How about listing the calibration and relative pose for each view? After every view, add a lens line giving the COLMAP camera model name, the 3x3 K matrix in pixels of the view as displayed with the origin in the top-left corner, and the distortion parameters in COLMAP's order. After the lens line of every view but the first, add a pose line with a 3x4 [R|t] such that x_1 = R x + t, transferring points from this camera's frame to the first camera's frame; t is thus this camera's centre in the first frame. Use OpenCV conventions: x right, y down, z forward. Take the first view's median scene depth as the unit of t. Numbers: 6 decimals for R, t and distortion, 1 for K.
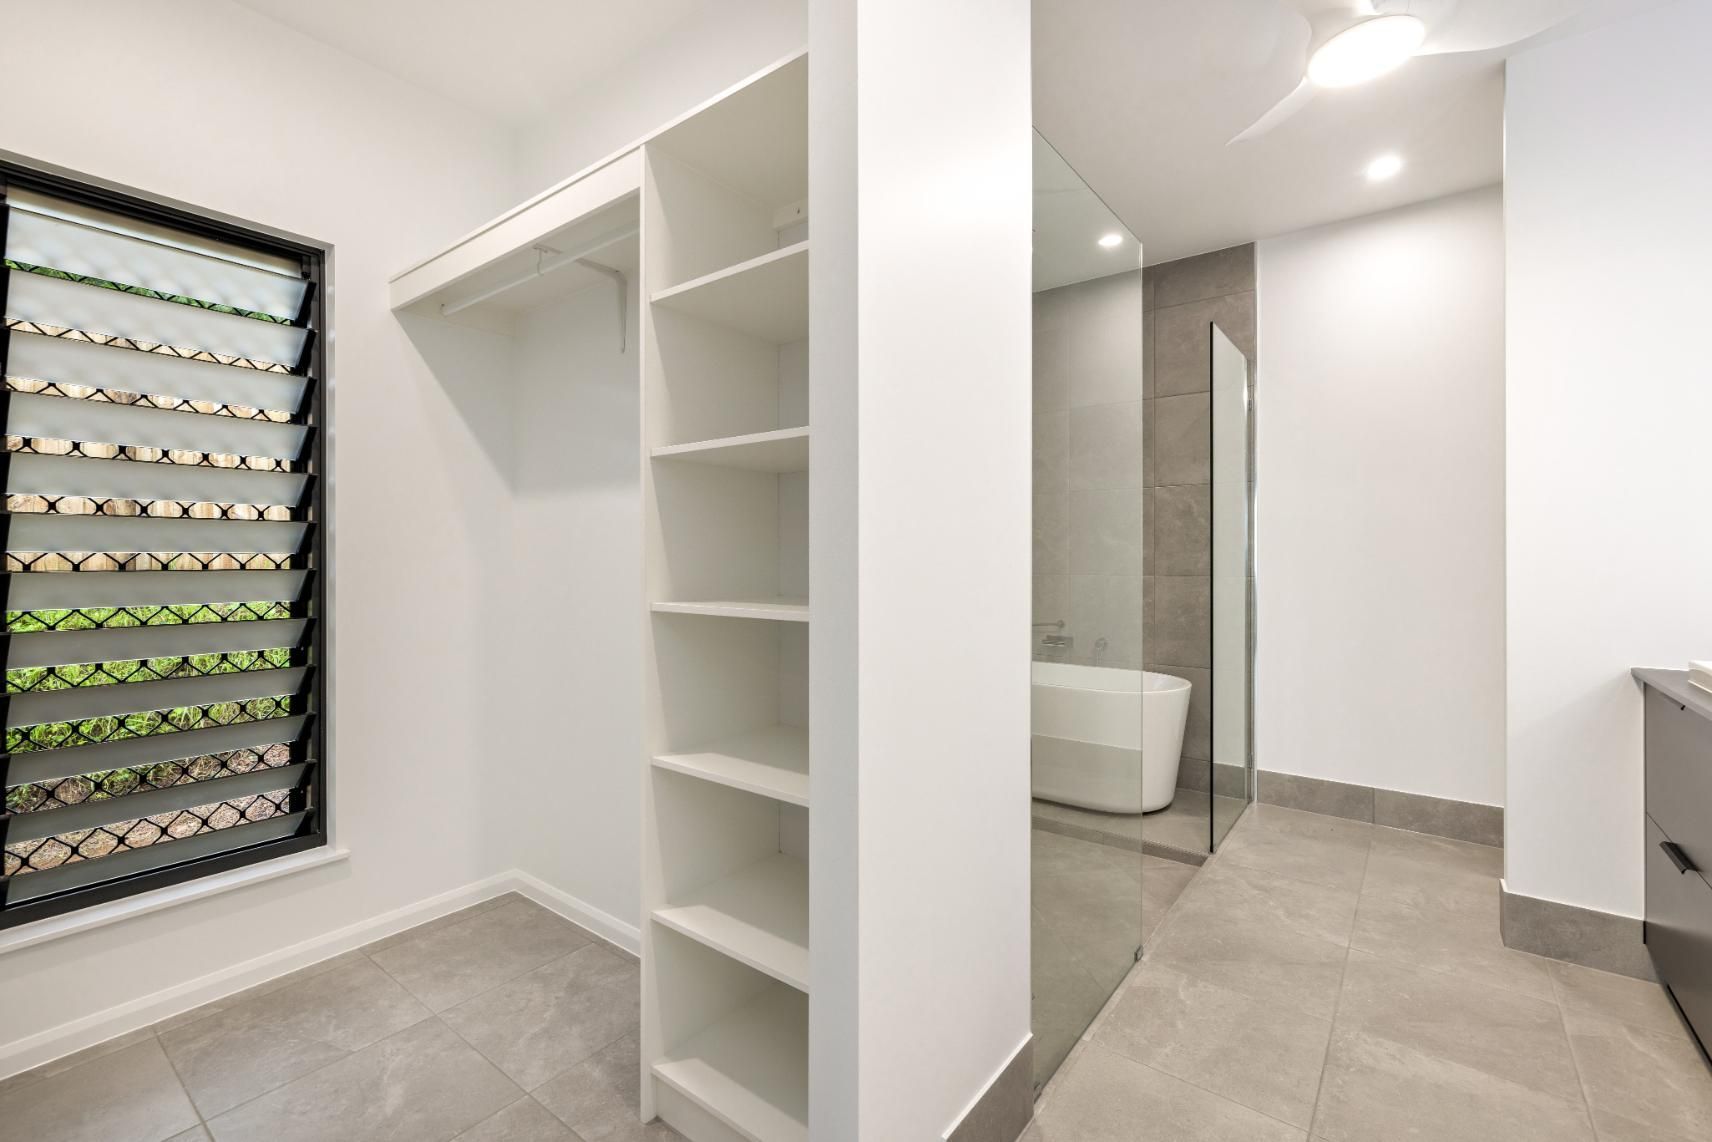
lens RADIAL K [[747.1, 0, 853.4], [0, 747.1, 566.0], [0, 0, 1]] dist [0.012103, -0.000629]
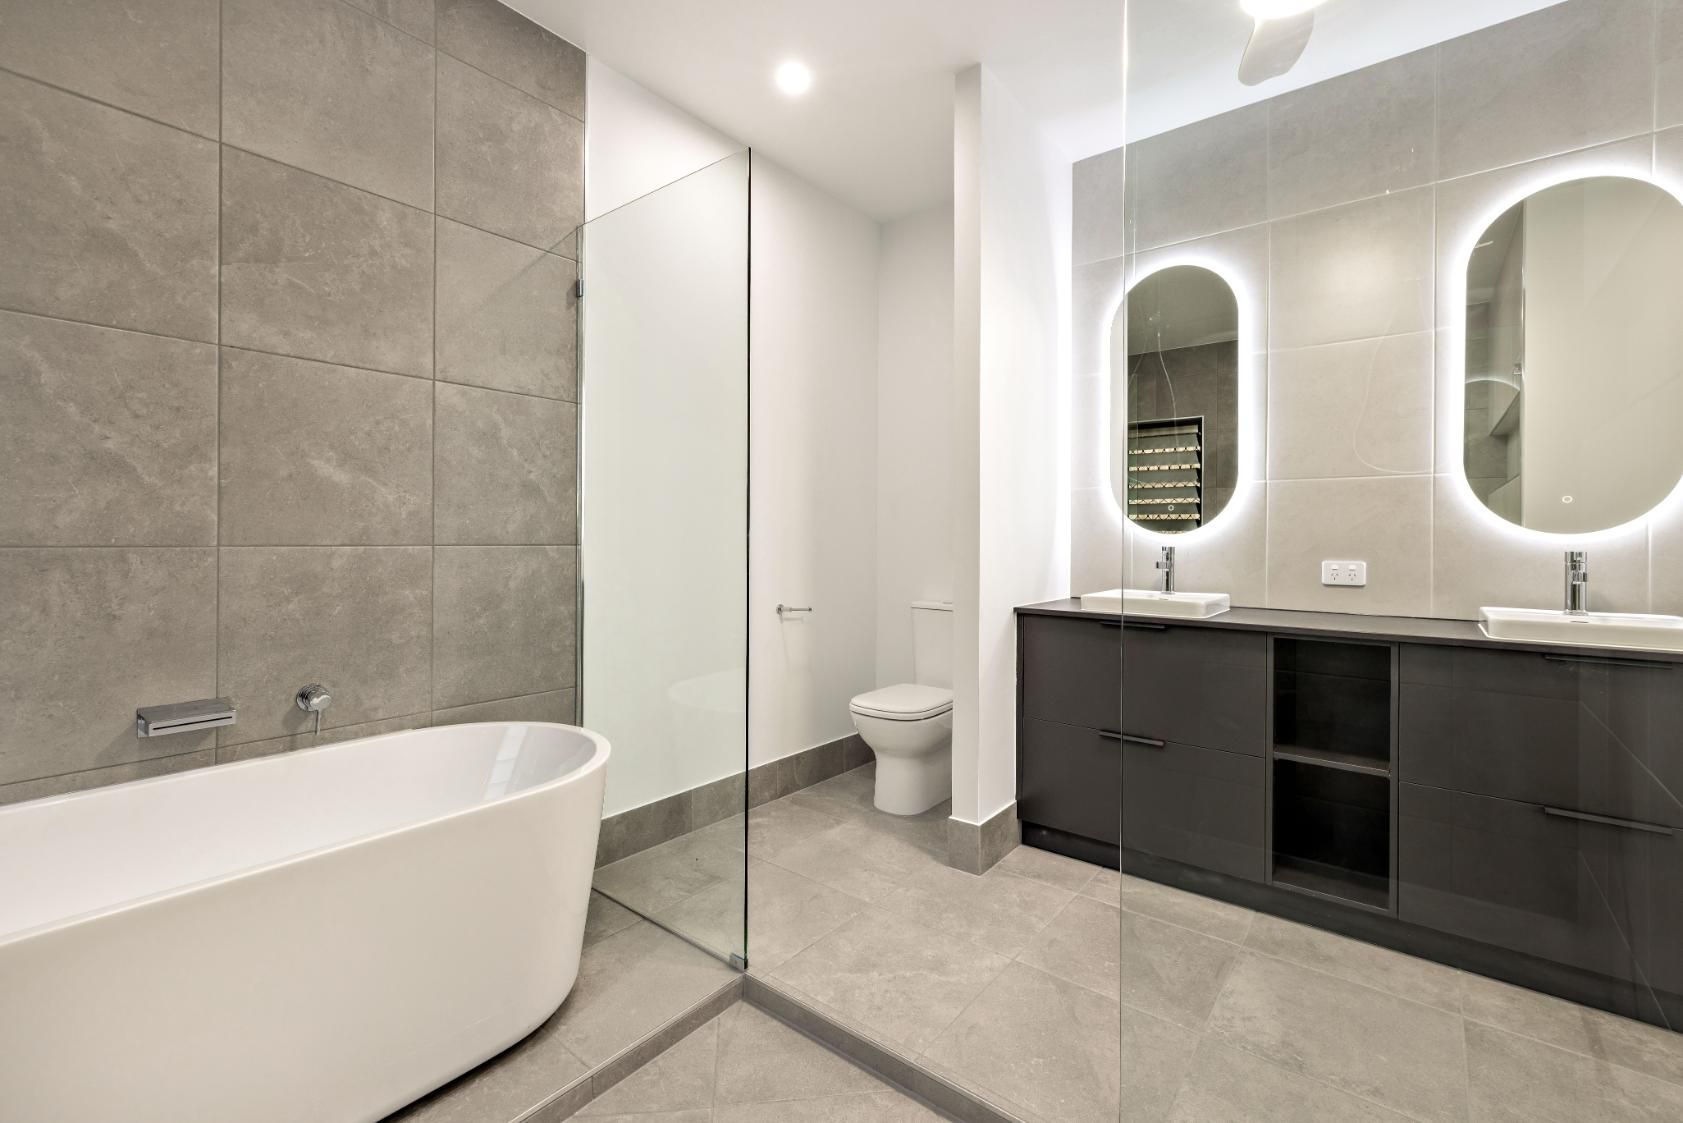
lens RADIAL K [[734.5, 0, 831.9], [0, 734.5, 536.4], [0, 0, 1]] dist [0.012103, -0.000629]
pose [[0.020328, 0.000573, 0.999793, -0.172474], [0.005688, 0.999984, -0.000689, 0.011801], [-0.999777, 0.005701, 0.020325, 1.010118]]
